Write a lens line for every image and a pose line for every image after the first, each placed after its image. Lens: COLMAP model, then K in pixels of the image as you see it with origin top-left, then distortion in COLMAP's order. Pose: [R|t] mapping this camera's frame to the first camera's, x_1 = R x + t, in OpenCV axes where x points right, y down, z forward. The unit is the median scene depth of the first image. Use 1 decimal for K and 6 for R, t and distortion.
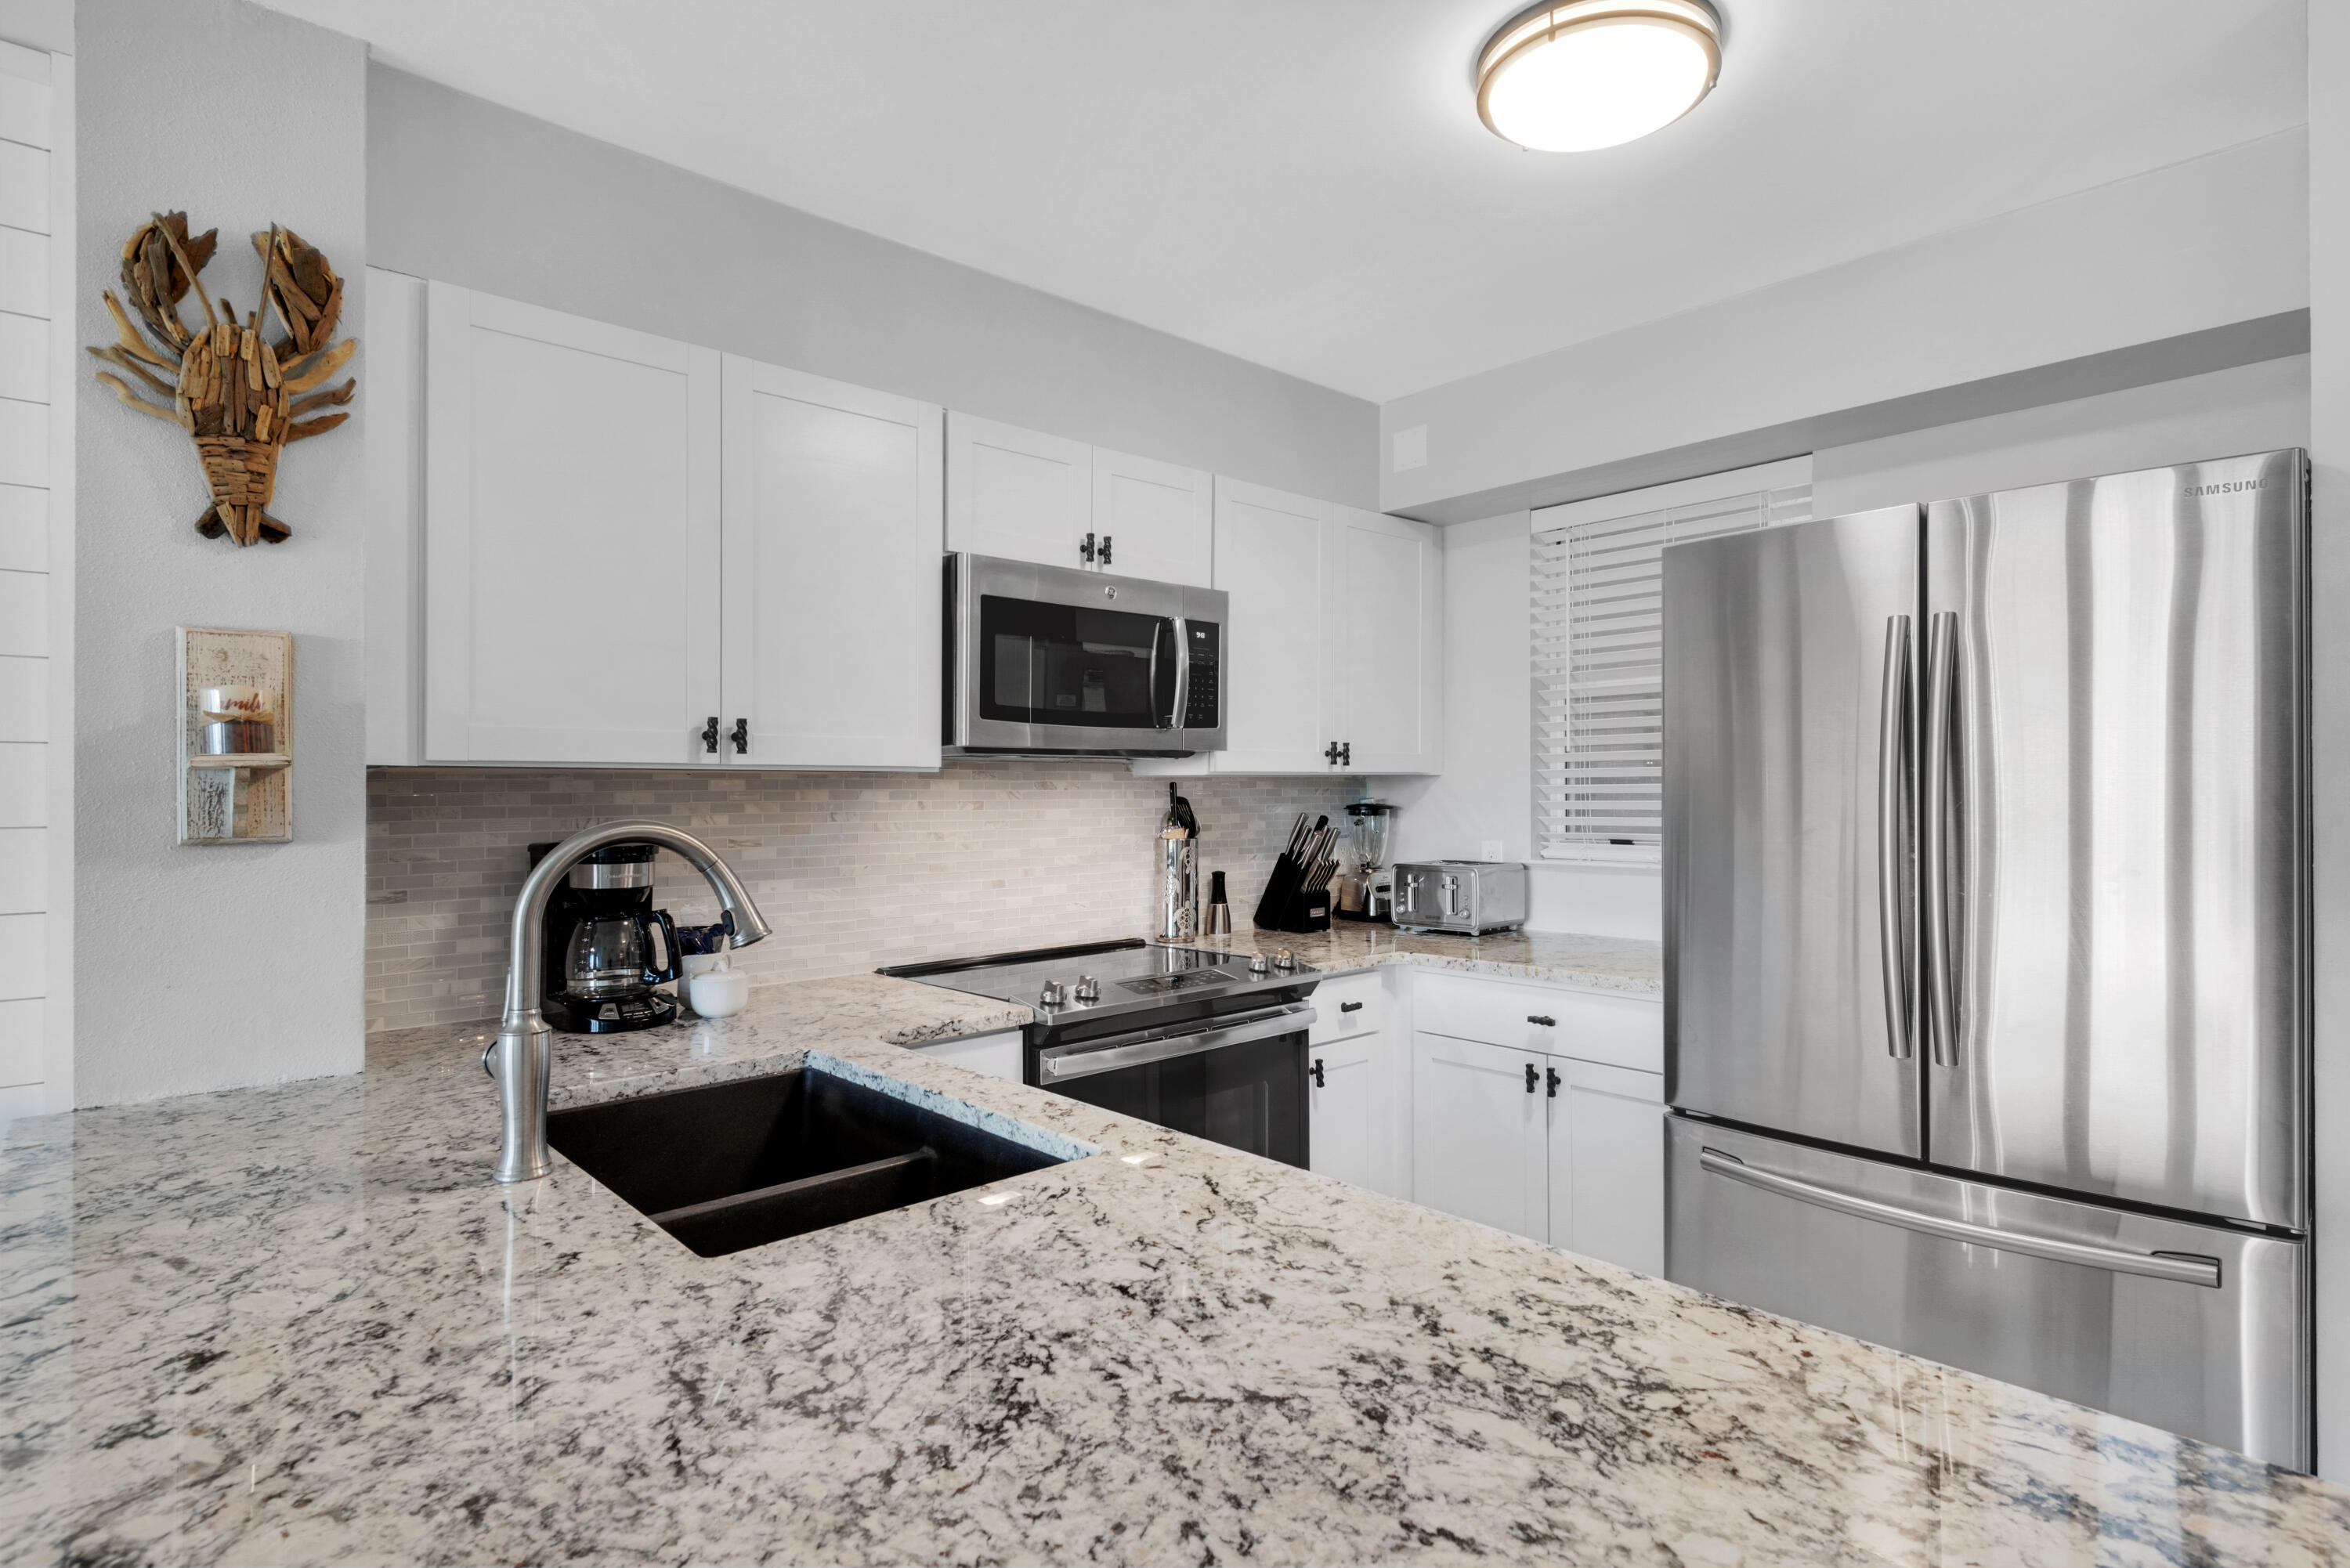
lens RADIAL K [[1230.0, 0, 1223.4], [0, 1230.0, 786.5], [0, 0, 1]] dist [-0.000768, -0.000967]
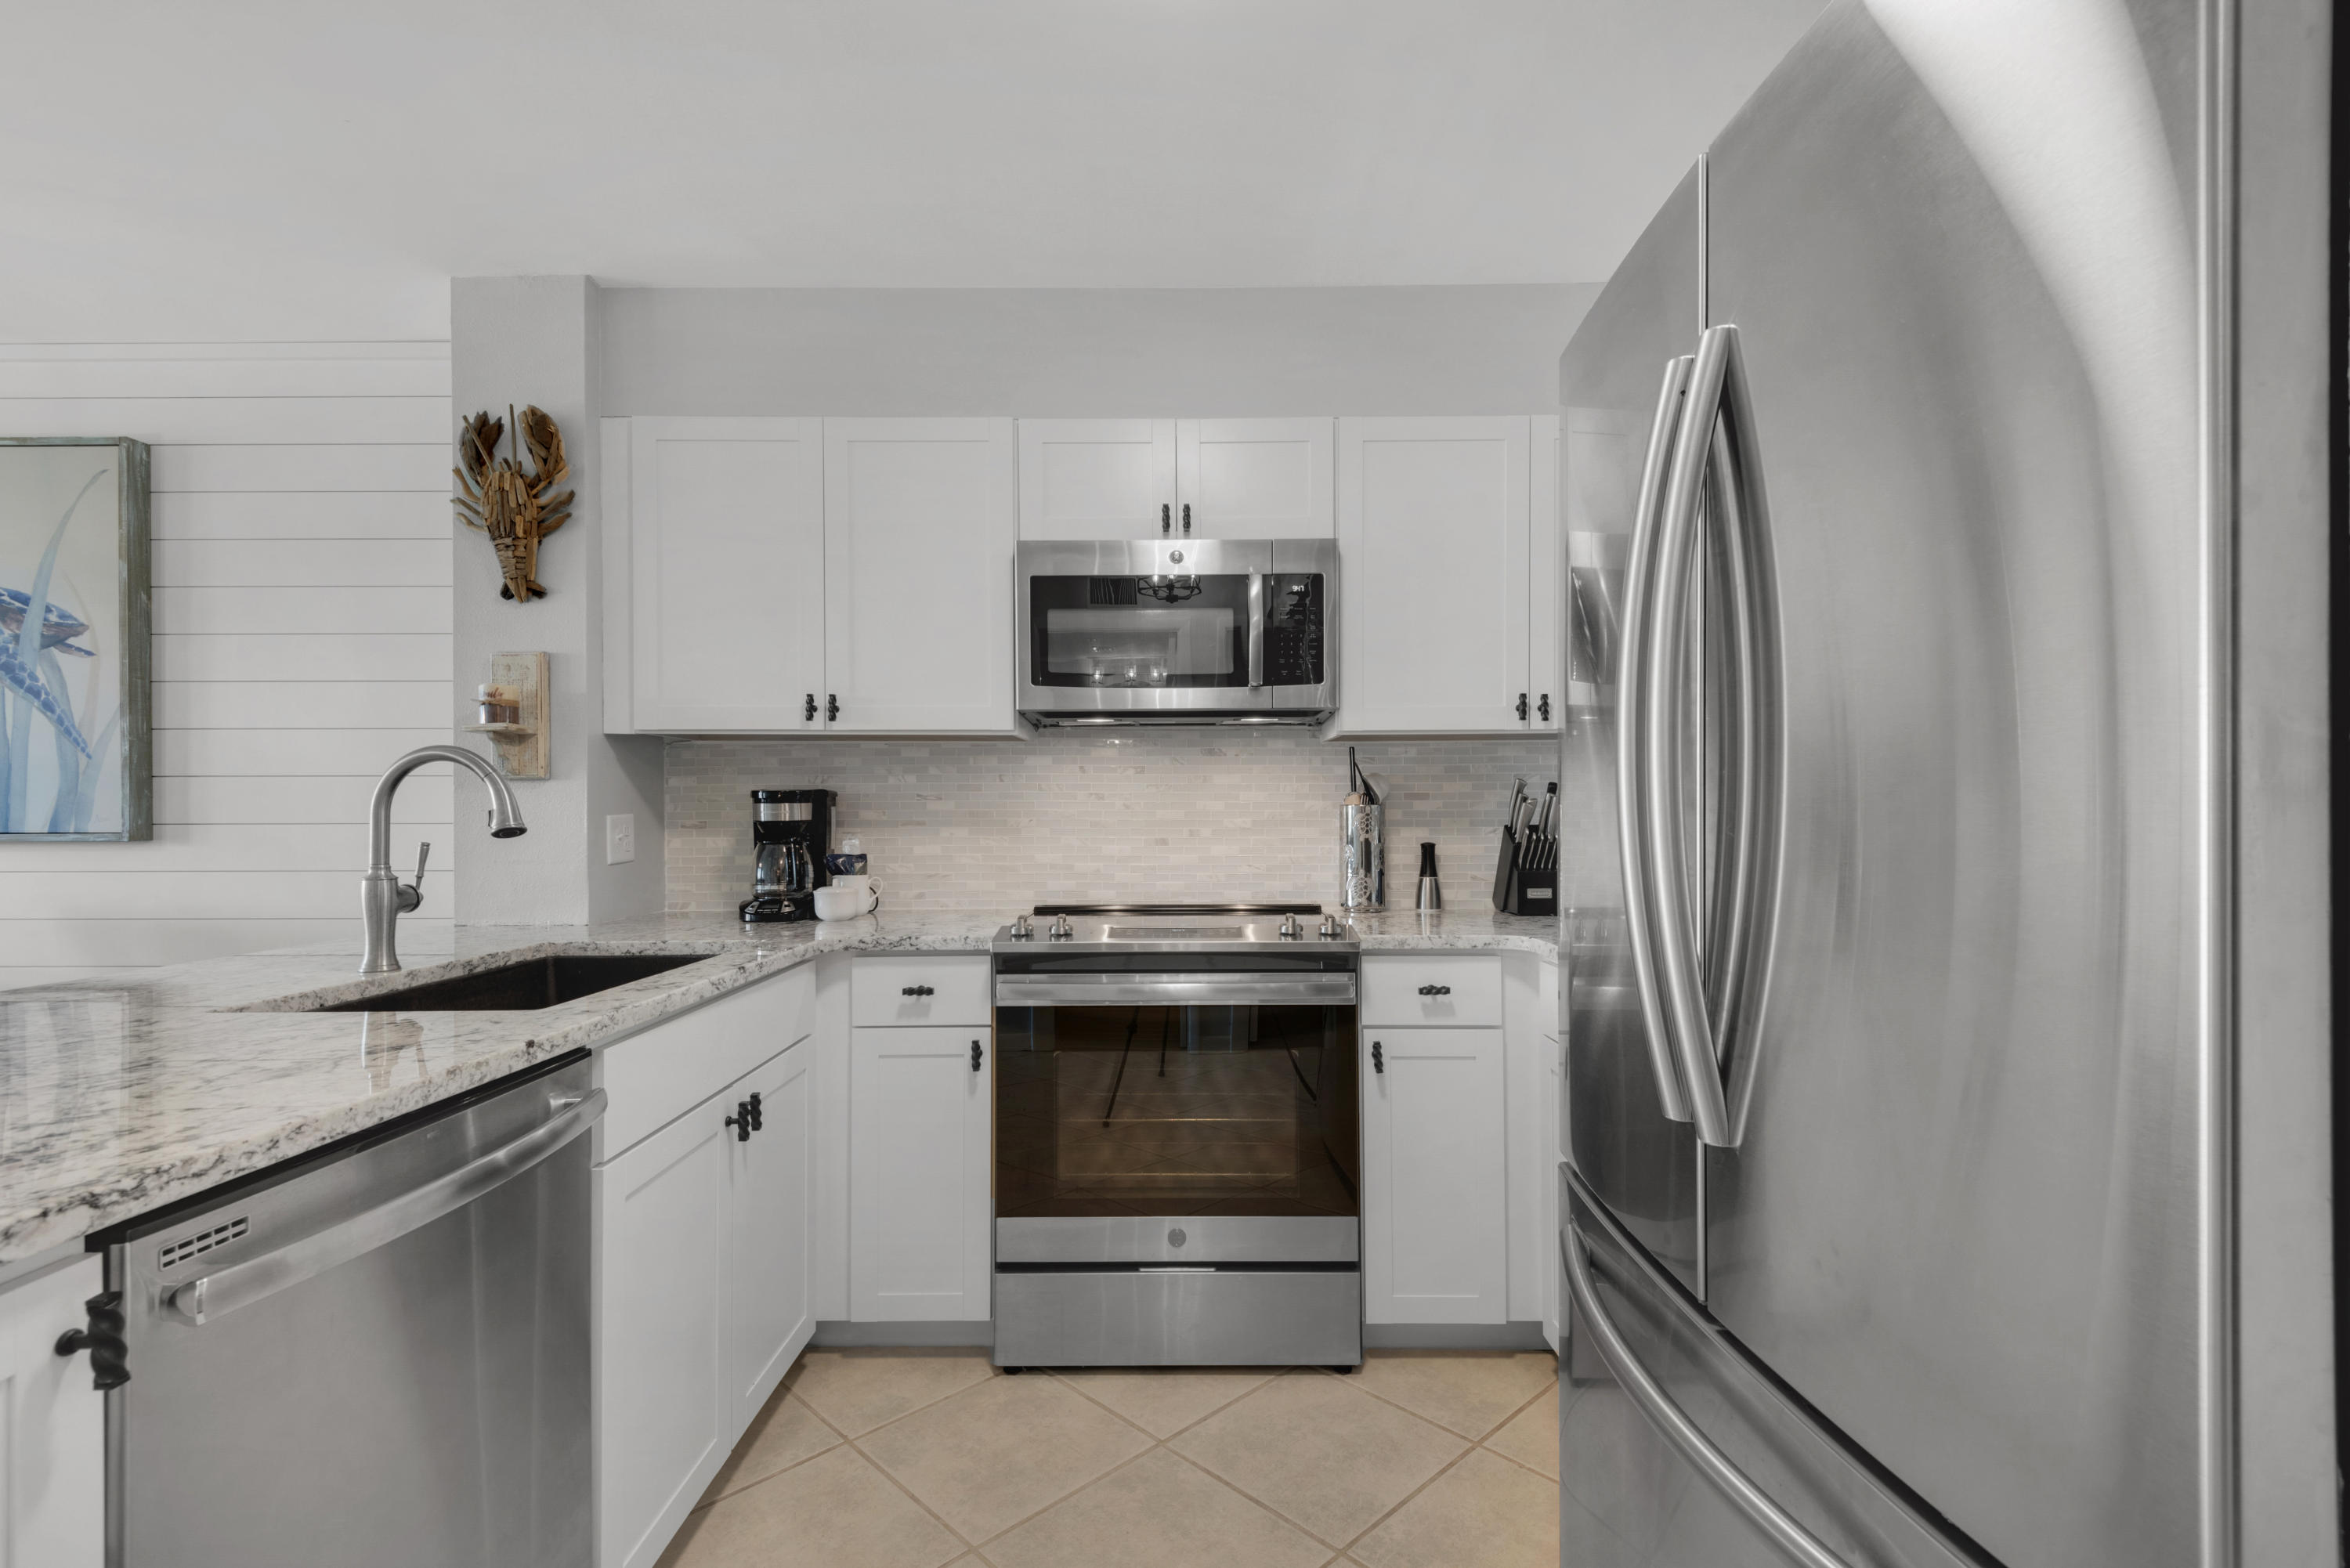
lens RADIAL K [[1069.9, 0, 1171.7], [0, 1069.9, 816.6], [0, 0, 1]] dist [0.002137, 0.000173]
pose [[0.718611, 0.007302, -0.695374, 0.540193], [0.000063, 0.999944, 0.010566, 0.051578], [0.695412, -0.007637, 0.718571, 0.352584]]
